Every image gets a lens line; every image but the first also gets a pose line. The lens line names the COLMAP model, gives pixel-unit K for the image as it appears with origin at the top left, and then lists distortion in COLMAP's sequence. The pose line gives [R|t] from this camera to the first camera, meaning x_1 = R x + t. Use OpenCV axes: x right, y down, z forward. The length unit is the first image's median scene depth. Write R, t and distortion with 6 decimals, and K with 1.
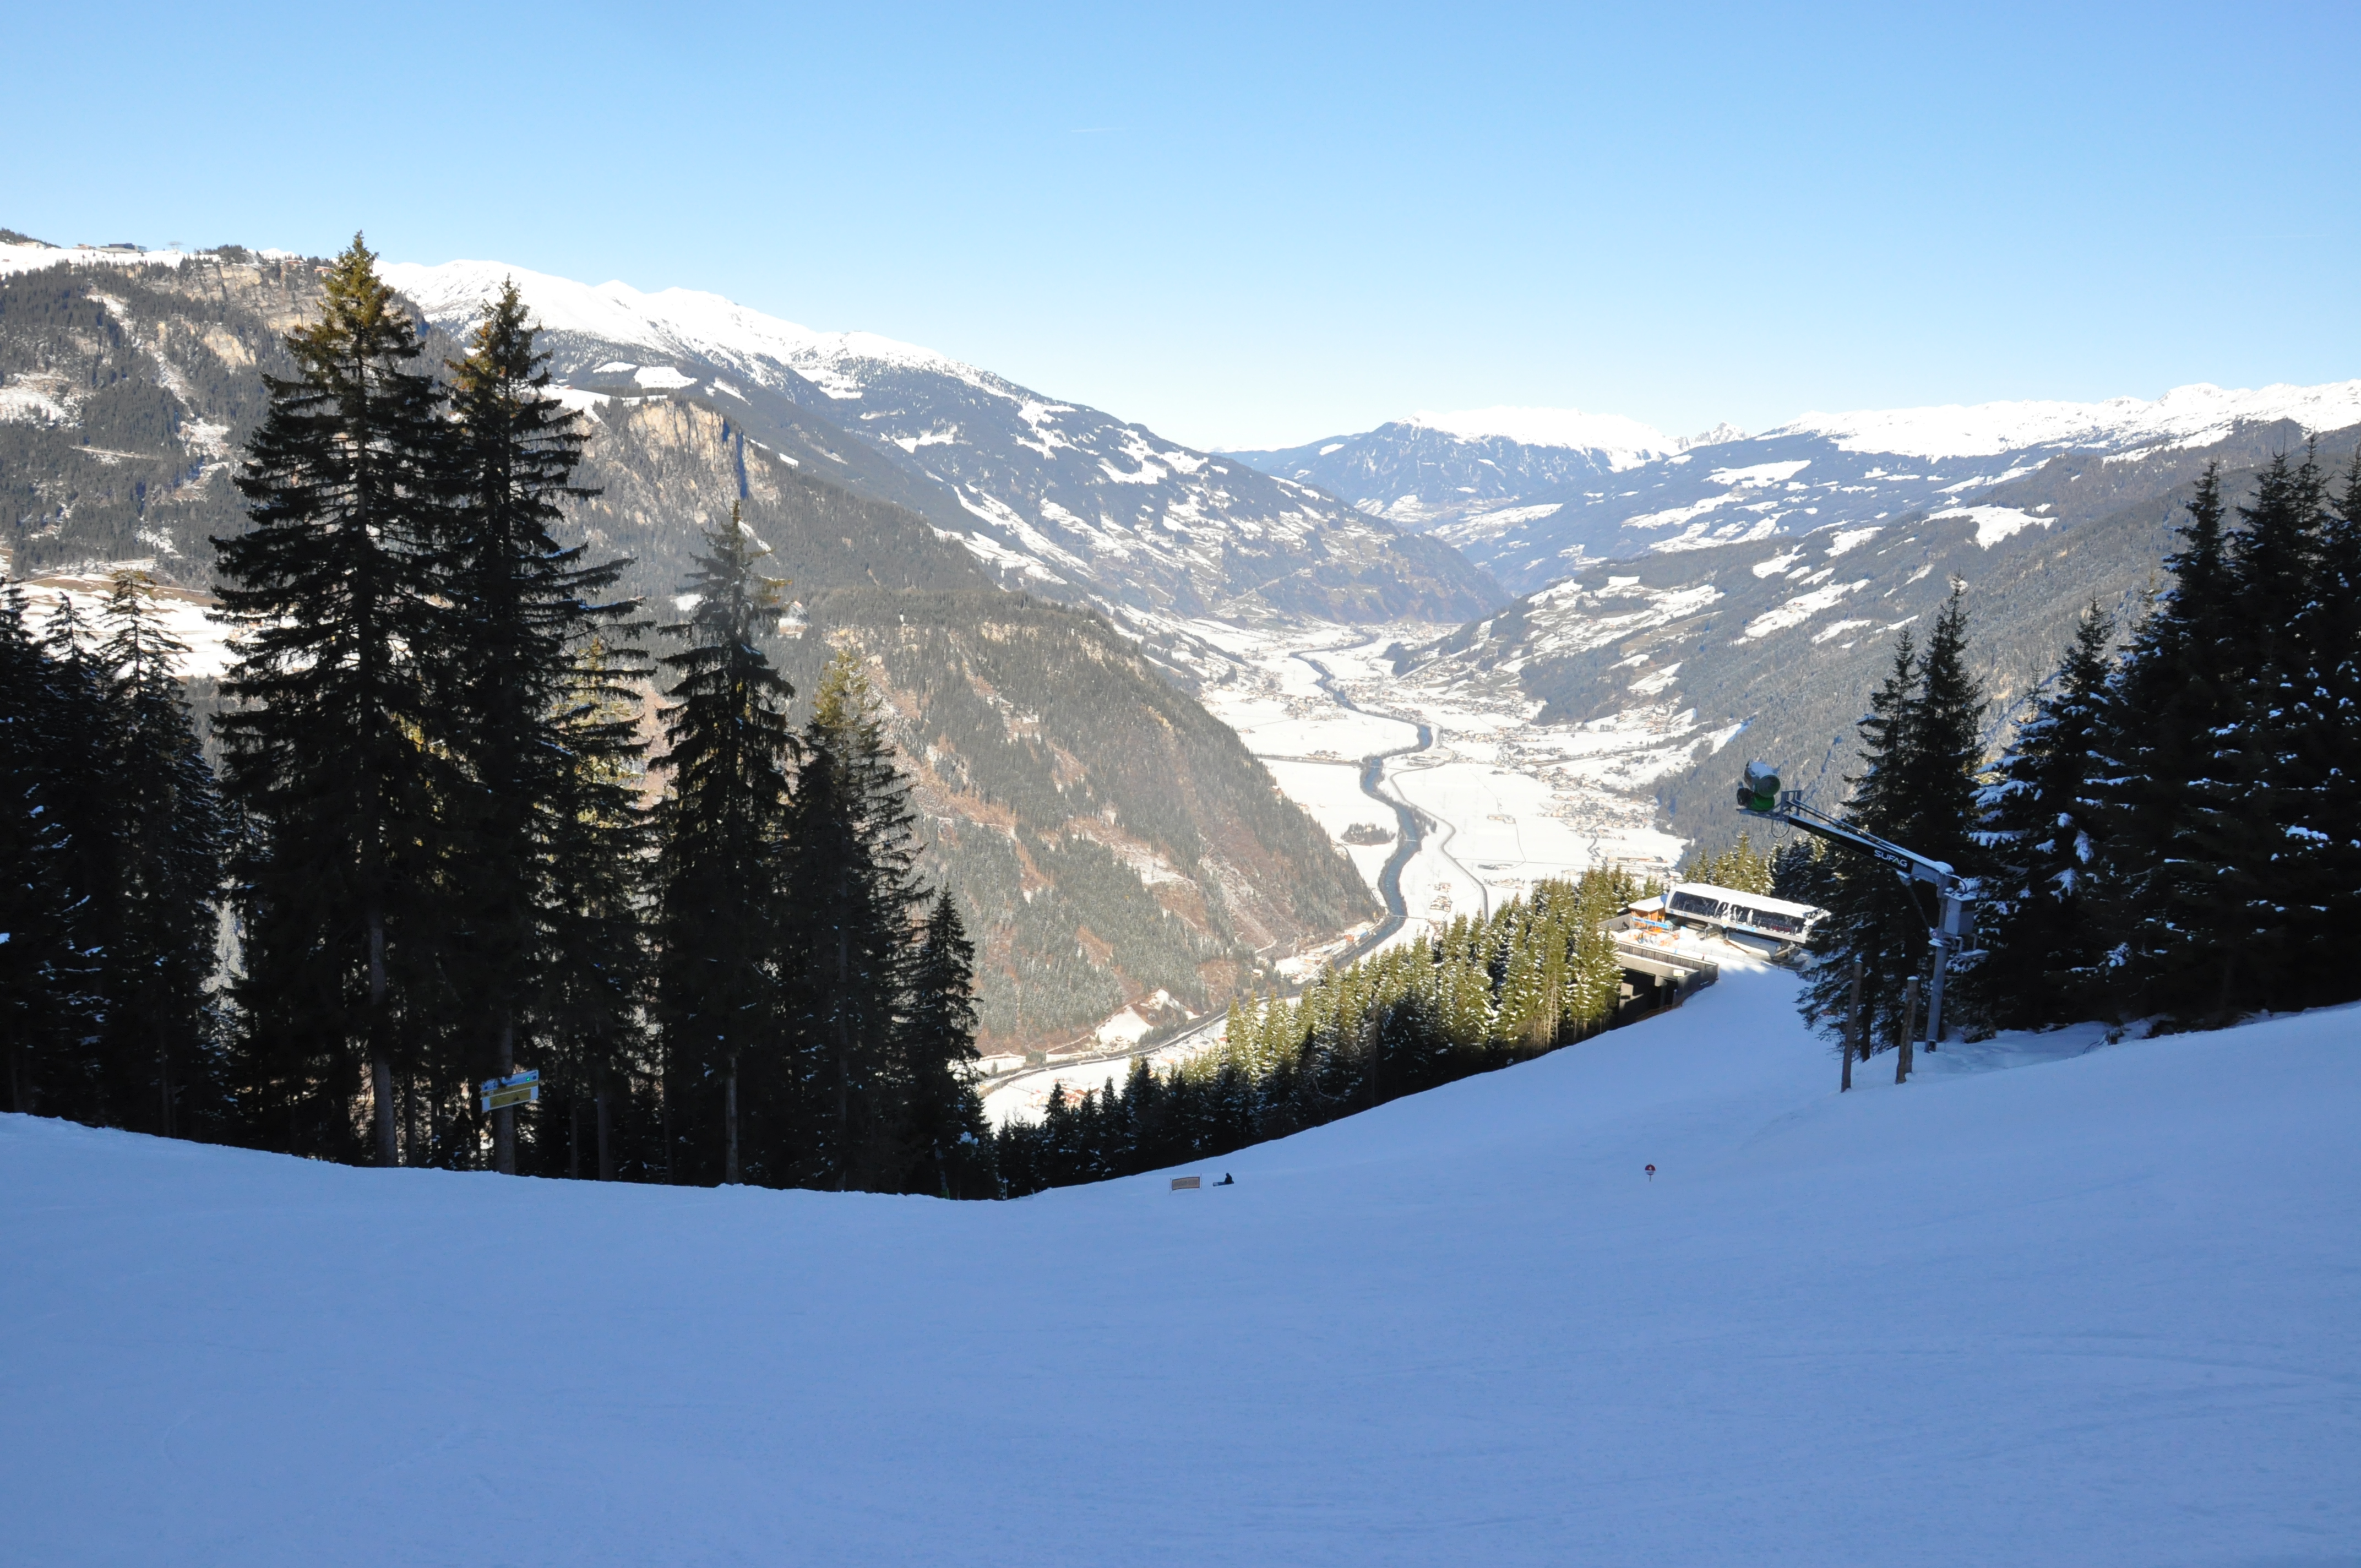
lens RADIAL K [[1883.5, 0, 1180.5], [0, 1883.5, 784.0], [0, 0, 1]] dist [-0.108777, 0.011453]
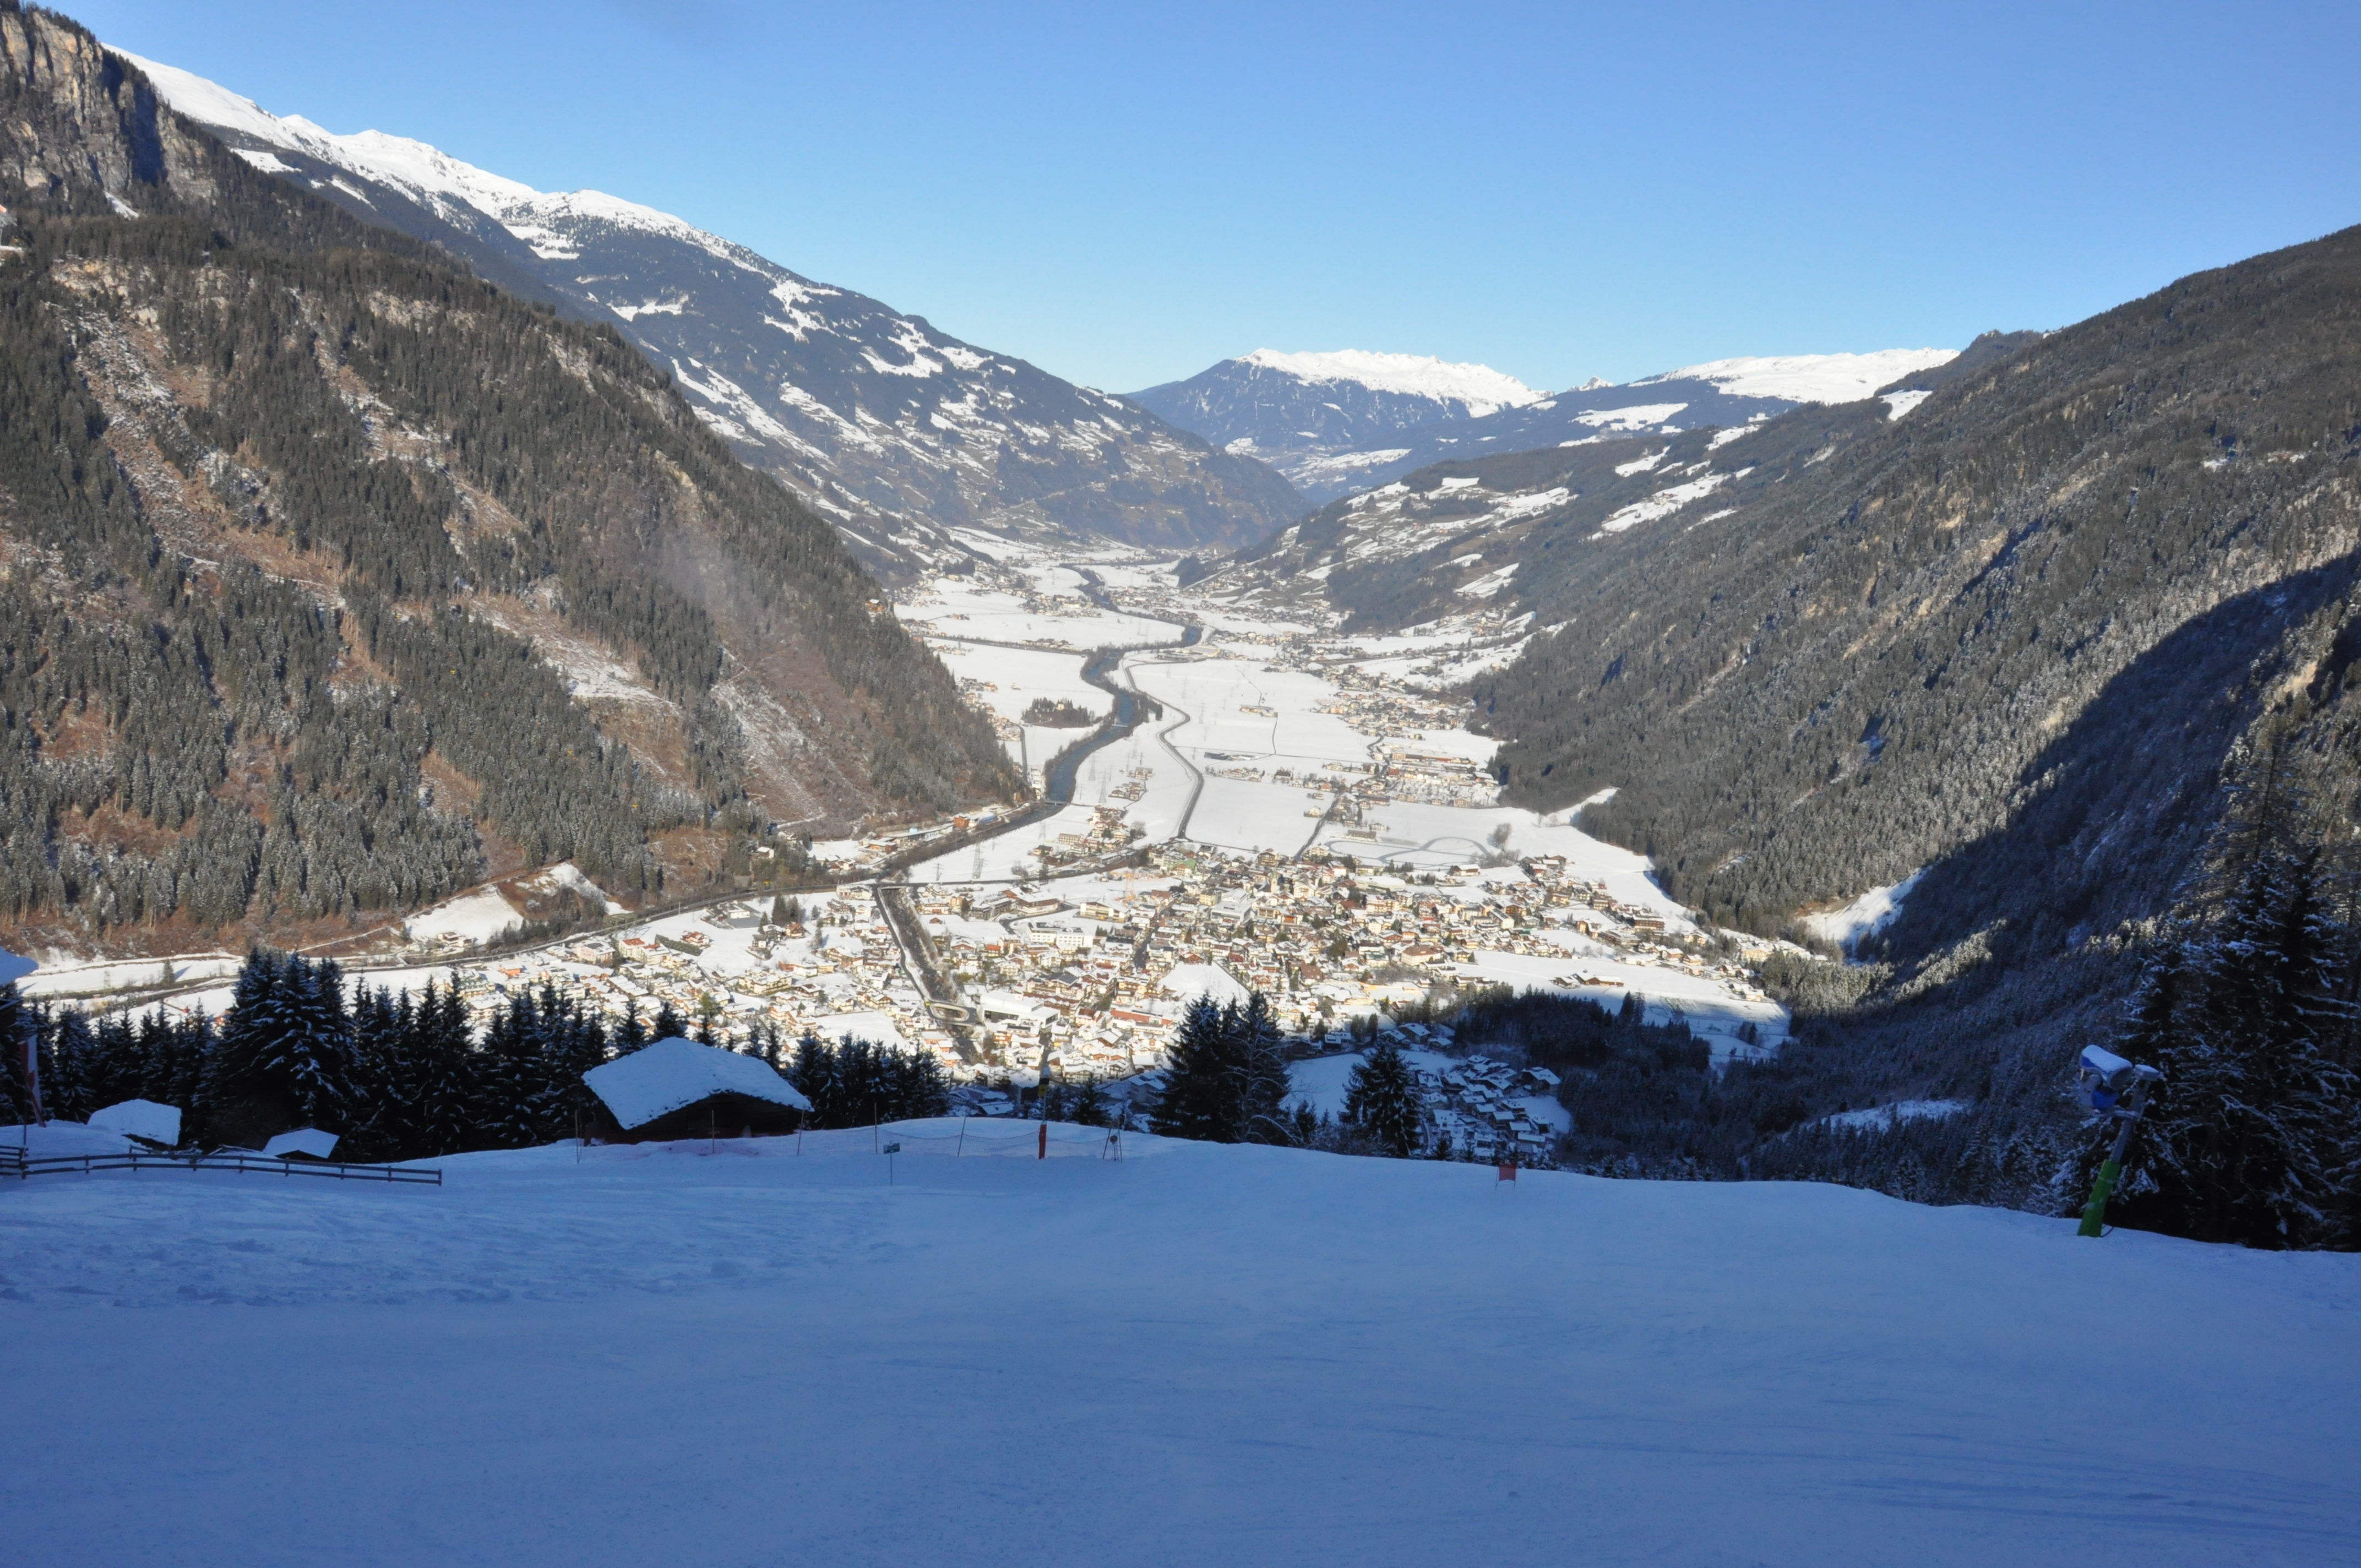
lens RADIAL K [[1963.4, 0, 1180.5], [0, 1963.4, 784.0], [0, 0, 1]] dist [-0.127791, 0.159395]
pose [[0.996636, 0.029532, 0.076456, 0.051998], [-0.029324, 0.999563, -0.003843, 0.031782], [-0.076536, 0.001588, 0.997066, 0.149916]]
